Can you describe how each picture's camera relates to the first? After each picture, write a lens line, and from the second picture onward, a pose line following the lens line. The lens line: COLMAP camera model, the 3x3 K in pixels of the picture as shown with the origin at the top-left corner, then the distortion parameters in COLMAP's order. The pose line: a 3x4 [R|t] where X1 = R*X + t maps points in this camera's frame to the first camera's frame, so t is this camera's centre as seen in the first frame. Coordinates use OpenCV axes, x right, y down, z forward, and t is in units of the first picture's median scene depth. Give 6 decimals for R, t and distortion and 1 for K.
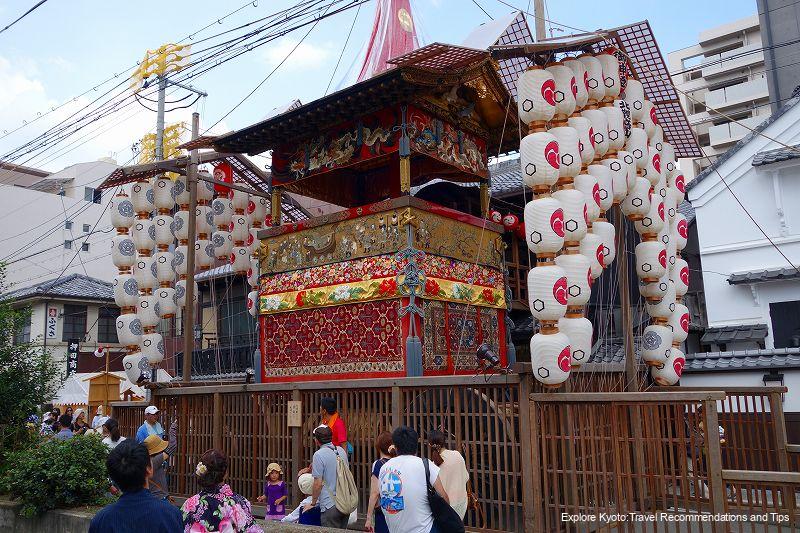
lens RADIAL K [[700.1, 0, 397.7], [0, 700.1, 263.1], [0, 0, 1]] dist [-0.006846, 0.016277]
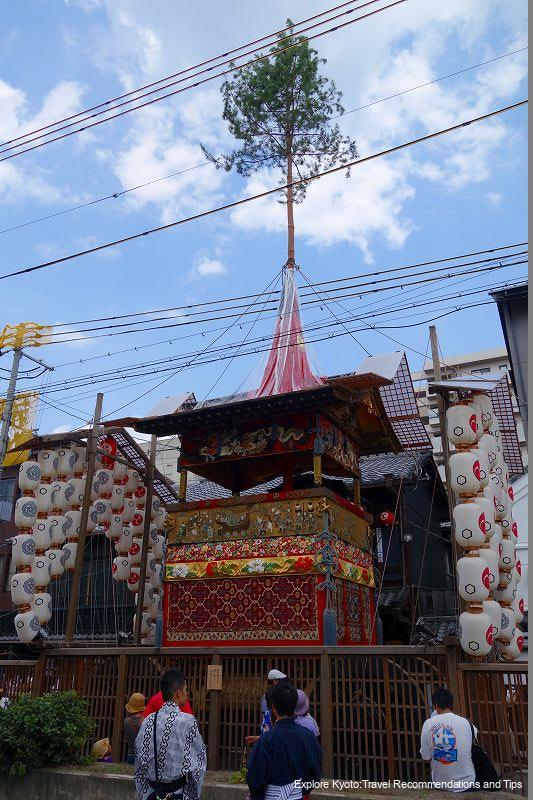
lens RADIAL K [[631.4, 0, 271.2], [0, 631.4, 398.3], [0, 0, 1]] dist [-0.009780, -0.011013]
pose [[0.973776, 0.111803, 0.198143, -0.273381], [-0.067458, 0.973646, -0.217862, -0.001937], [-0.217279, 0.198782, 0.955654, -0.048944]]
